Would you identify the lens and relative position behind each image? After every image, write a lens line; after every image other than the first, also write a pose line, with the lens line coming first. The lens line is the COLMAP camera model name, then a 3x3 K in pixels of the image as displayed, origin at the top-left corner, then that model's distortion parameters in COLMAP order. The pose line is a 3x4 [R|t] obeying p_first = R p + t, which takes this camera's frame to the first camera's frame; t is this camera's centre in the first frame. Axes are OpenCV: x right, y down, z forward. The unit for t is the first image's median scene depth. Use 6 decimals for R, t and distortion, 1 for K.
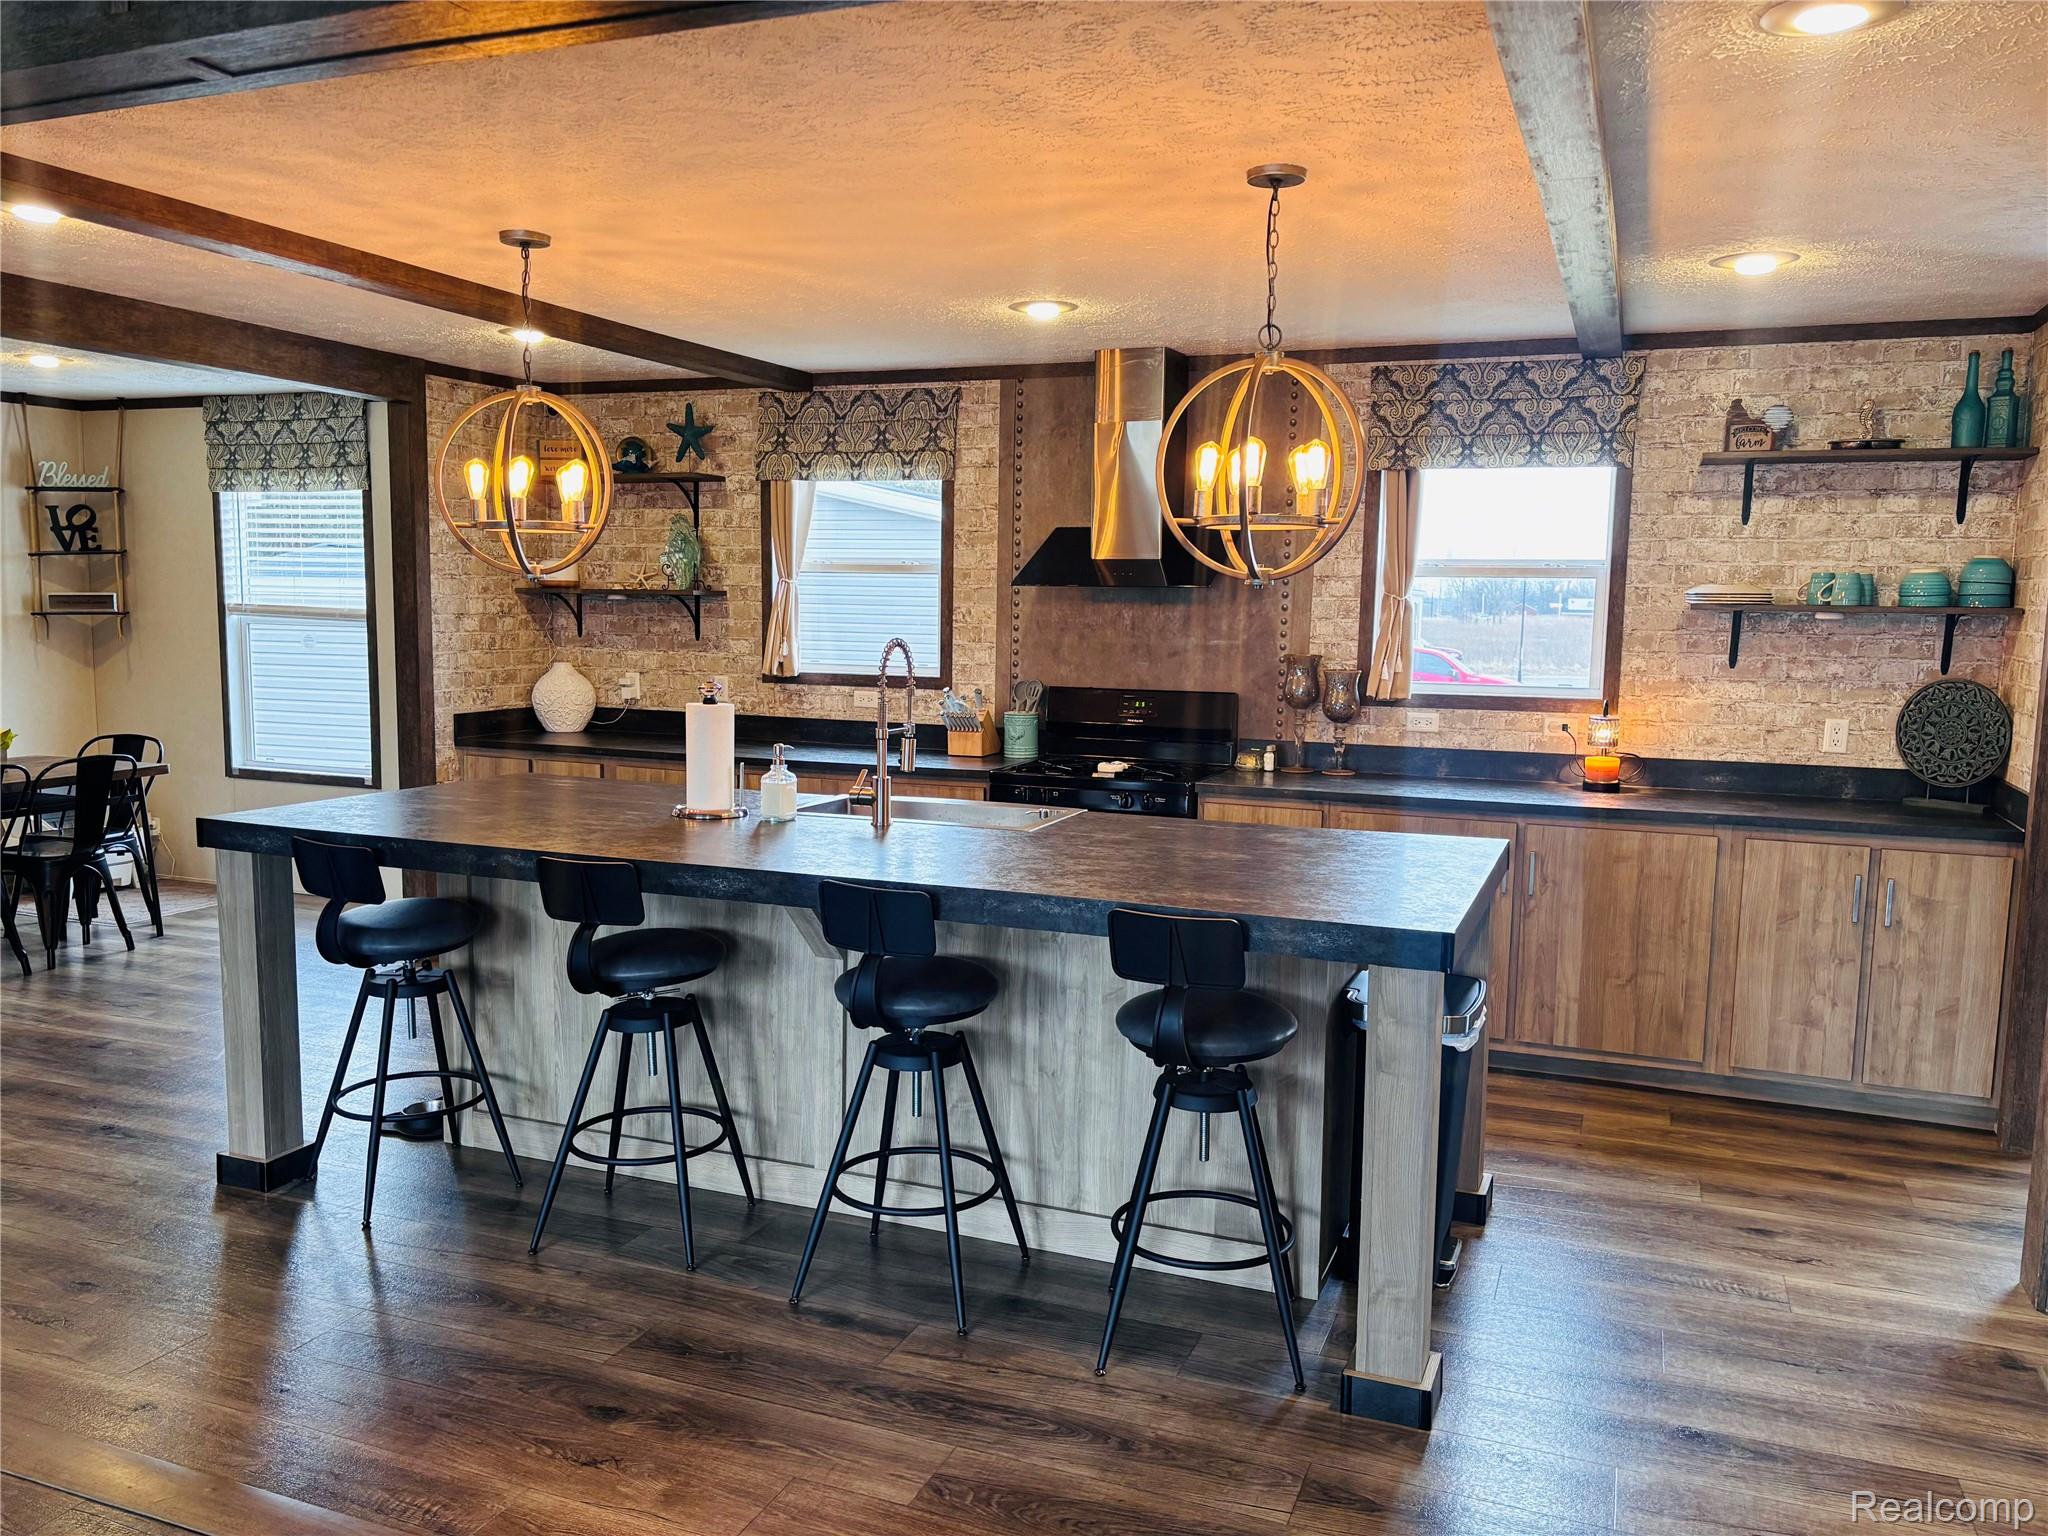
lens RADIAL K [[1532.6, 0, 1026.1], [0, 1532.6, 780.9], [0, 0, 1]] dist [0.037864, -0.042194]
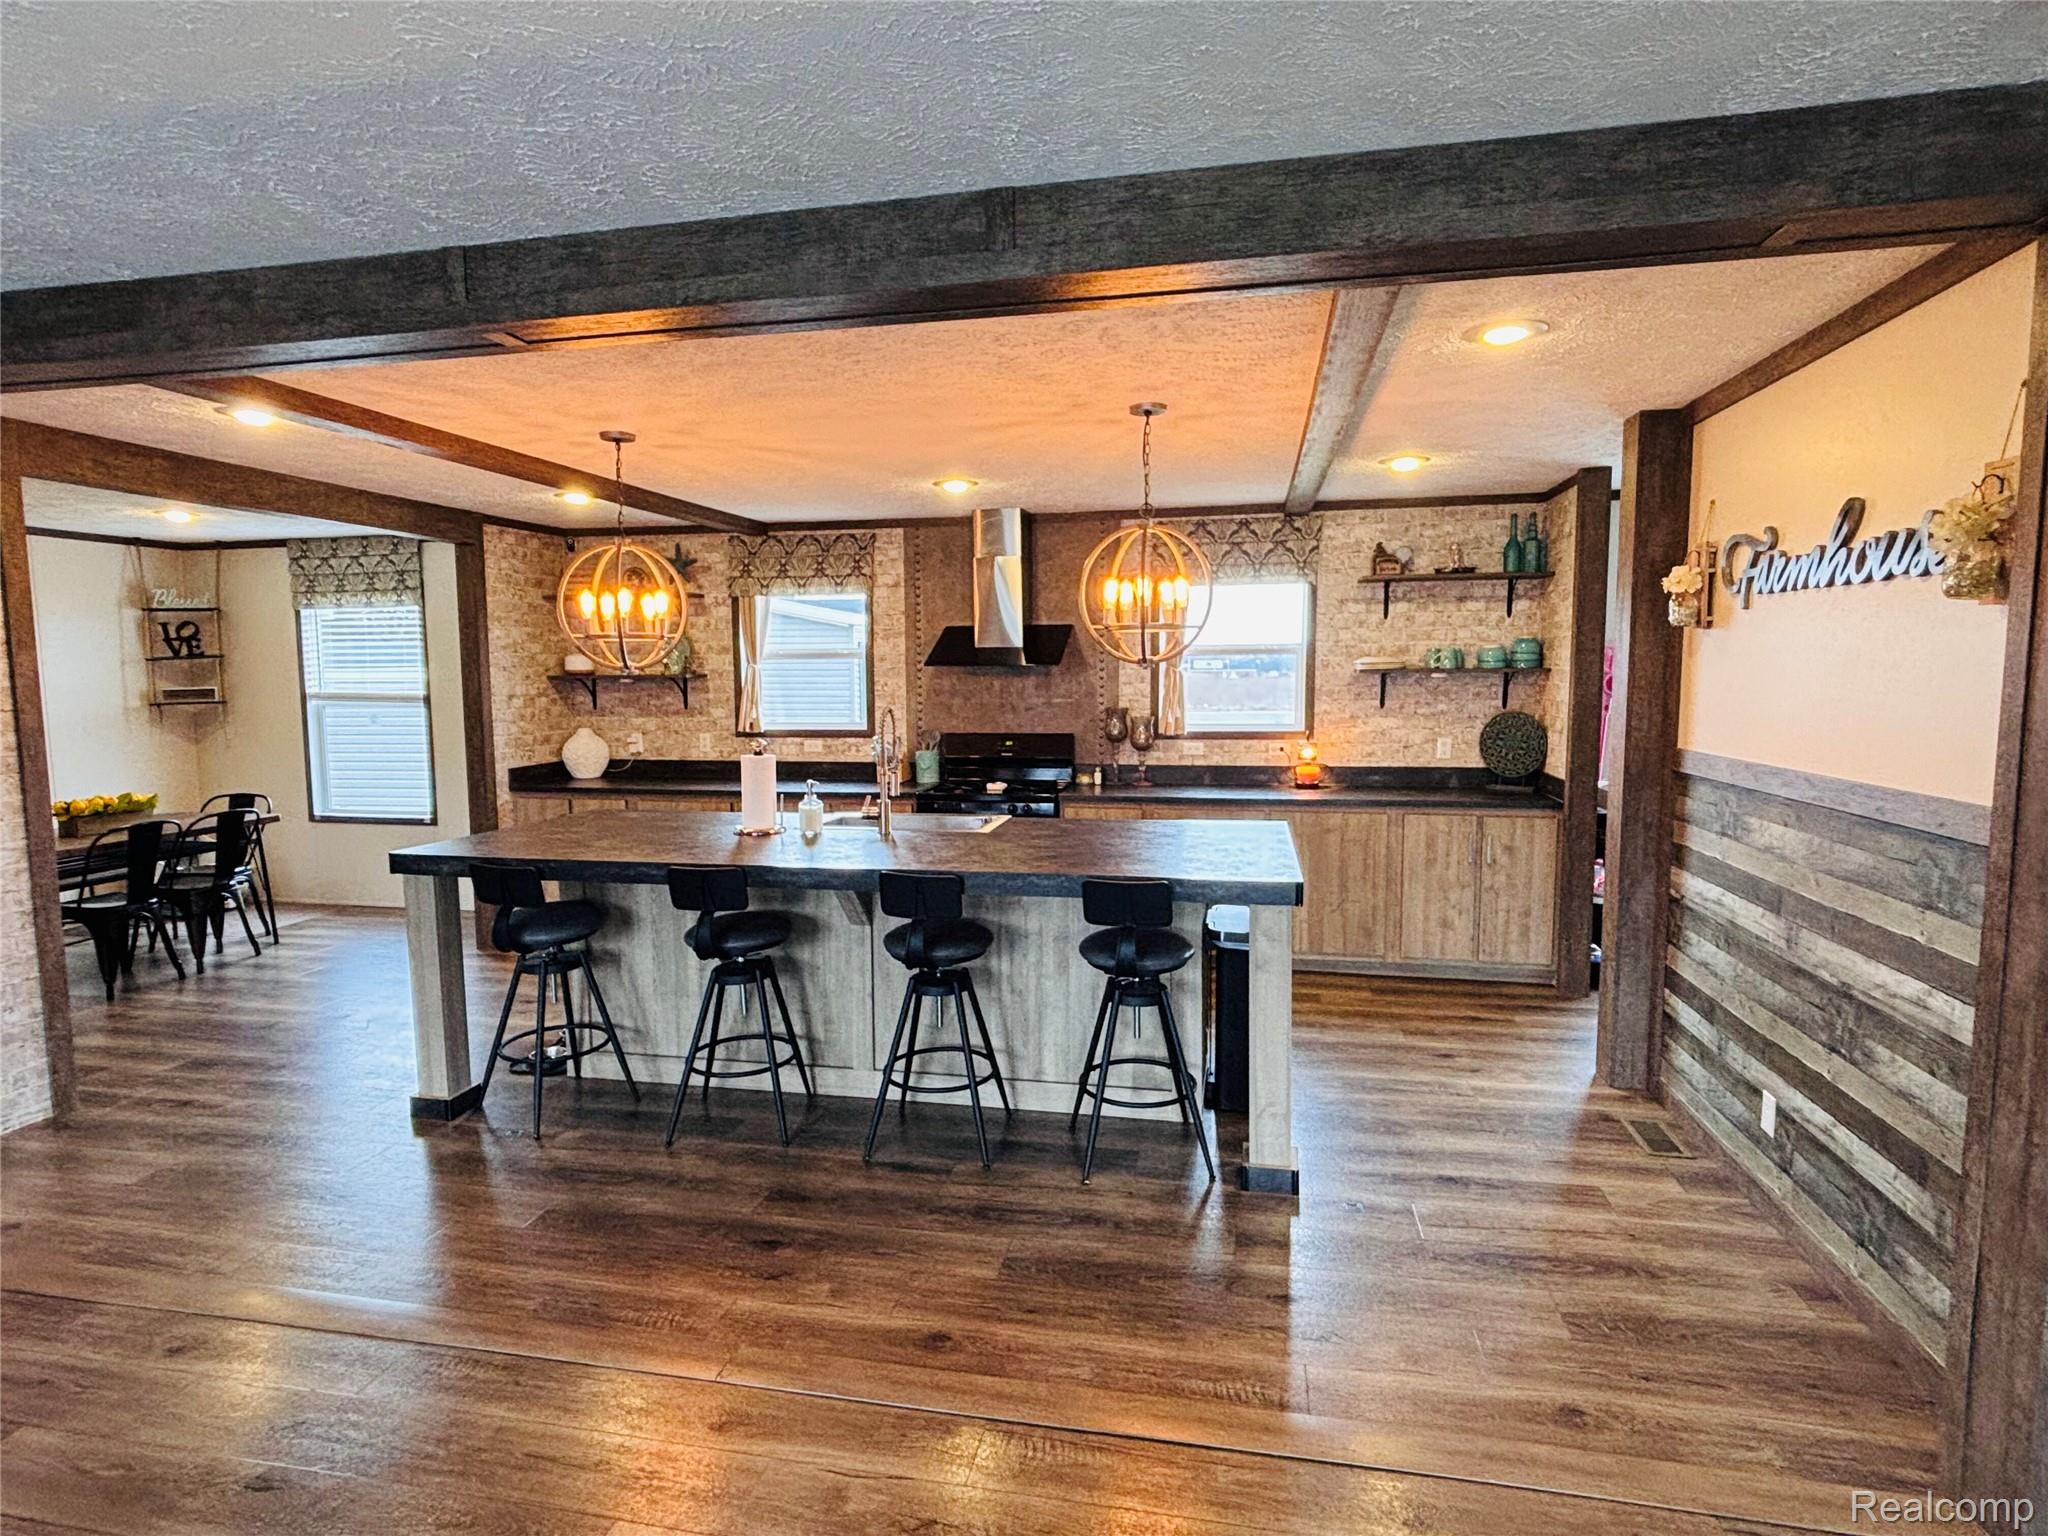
lens RADIAL K [[1067.1, 0, 1019.7], [0, 1067.1, 770.5], [0, 0, 1]] dist [0.016704, -0.028735]
pose [[0.983884, -0.040371, 0.174193, -0.099925], [0.043963, 0.998892, -0.016815, -0.005967], [-0.173321, 0.024203, 0.984568, -0.026027]]
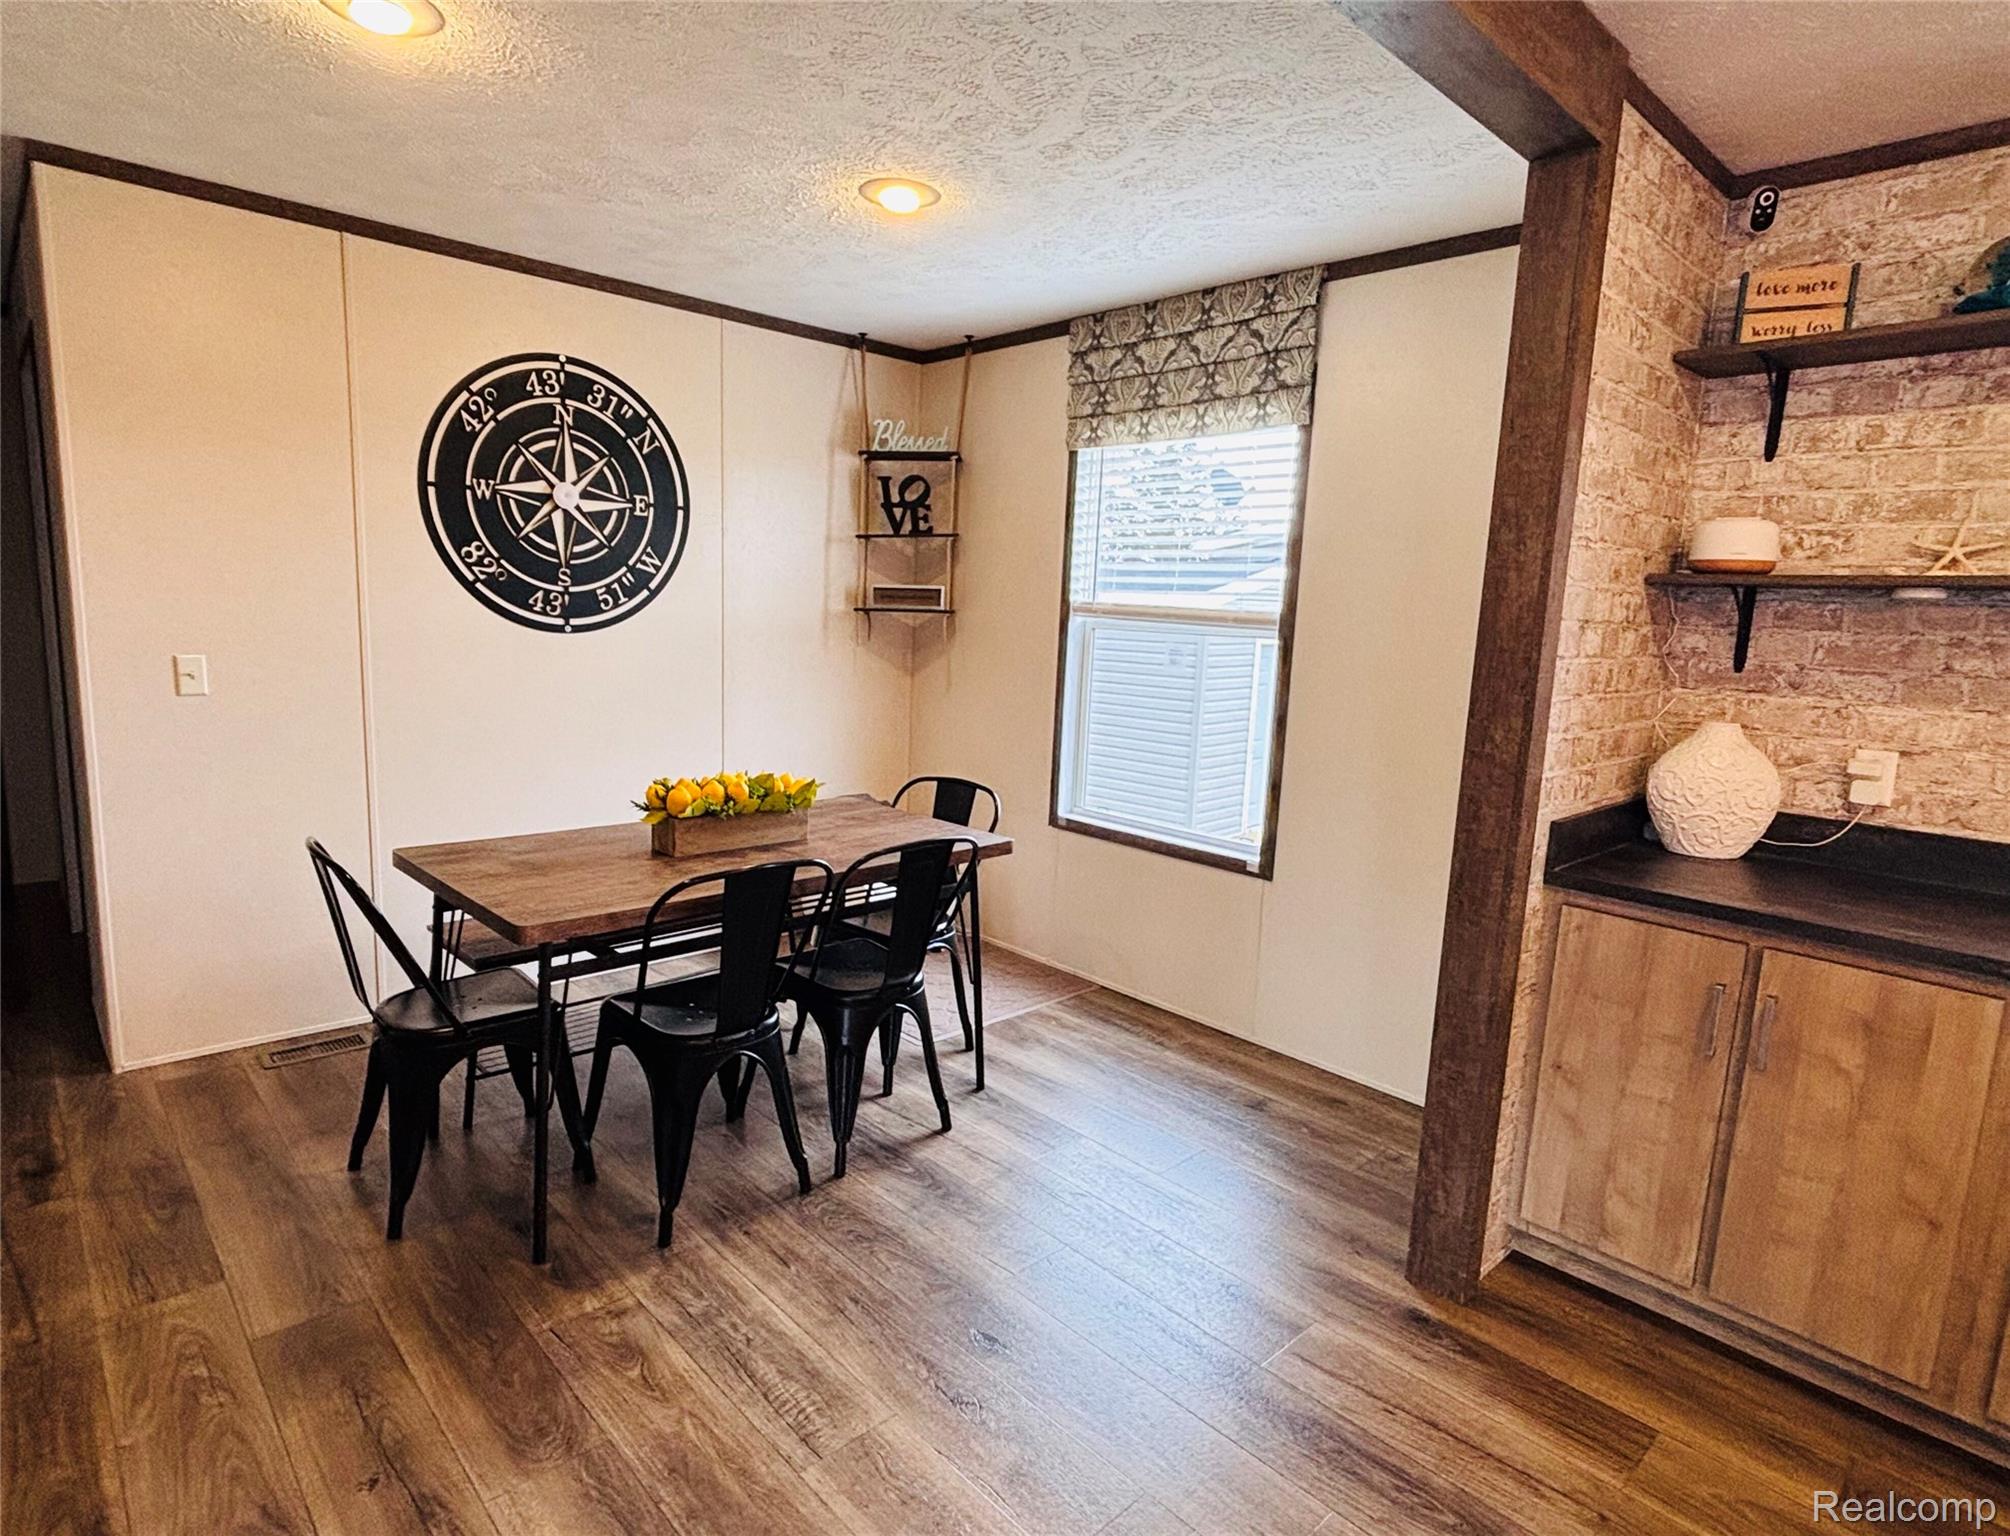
lens RADIAL K [[1067.0, 0, 942.3], [0, 1067.0, 778.1], [0, 0, 1]] dist [0.002697, -0.020017]
pose [[0.882885, 0.091473, -0.460595, -0.440123], [-0.076195, 0.995752, 0.051700, -0.068617], [0.463367, -0.010550, 0.886104, 0.685569]]
